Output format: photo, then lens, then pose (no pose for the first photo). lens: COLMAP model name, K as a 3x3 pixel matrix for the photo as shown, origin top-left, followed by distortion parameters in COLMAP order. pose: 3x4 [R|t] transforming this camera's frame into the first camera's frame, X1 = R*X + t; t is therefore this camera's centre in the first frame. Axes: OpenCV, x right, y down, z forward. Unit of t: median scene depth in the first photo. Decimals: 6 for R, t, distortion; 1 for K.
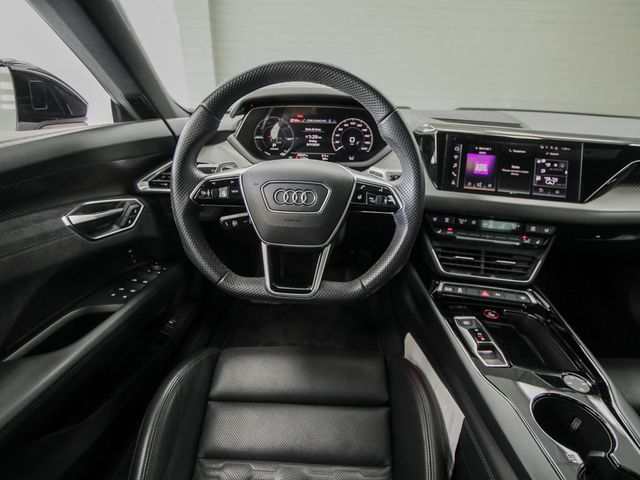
lens RADIAL K [[339.6, 0, 309.6], [0, 339.6, 229.8], [0, 0, 1]] dist [-0.024985, 0.005227]
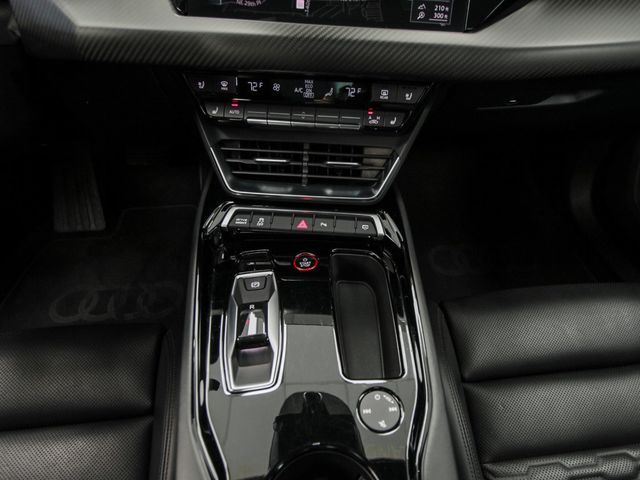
lens RADIAL K [[371.7, 0, 339.9], [0, 371.7, 256.8], [0, 0, 1]] dist [-0.027227, 0.005808]
pose [[0.985918, -0.117589, 0.118907, 0.503578], [0.058921, 0.909699, 0.411068, -0.013591], [-0.156507, -0.398273, 0.903817, 0.407381]]
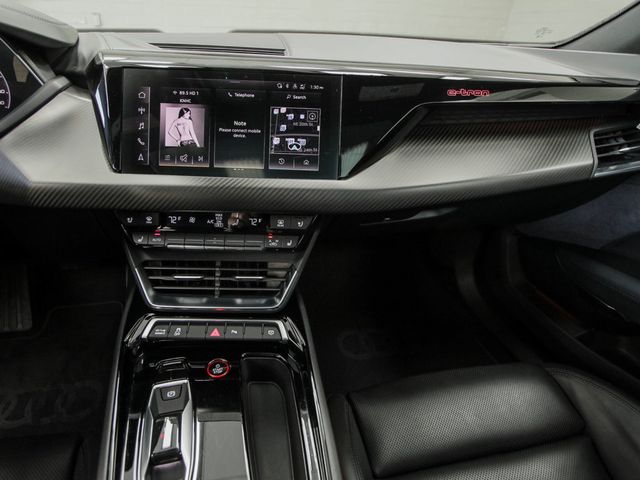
lens RADIAL K [[349.8, 0, 275.3], [0, 349.8, 237.8], [0, 0, 1]] dist [-0.024404, 0.003709]
pose [[0.974003, -0.117458, 0.193704, 0.526106], [0.085342, 0.982335, 0.166539, -0.085871], [-0.209843, -0.145679, 0.966821, 0.368407]]
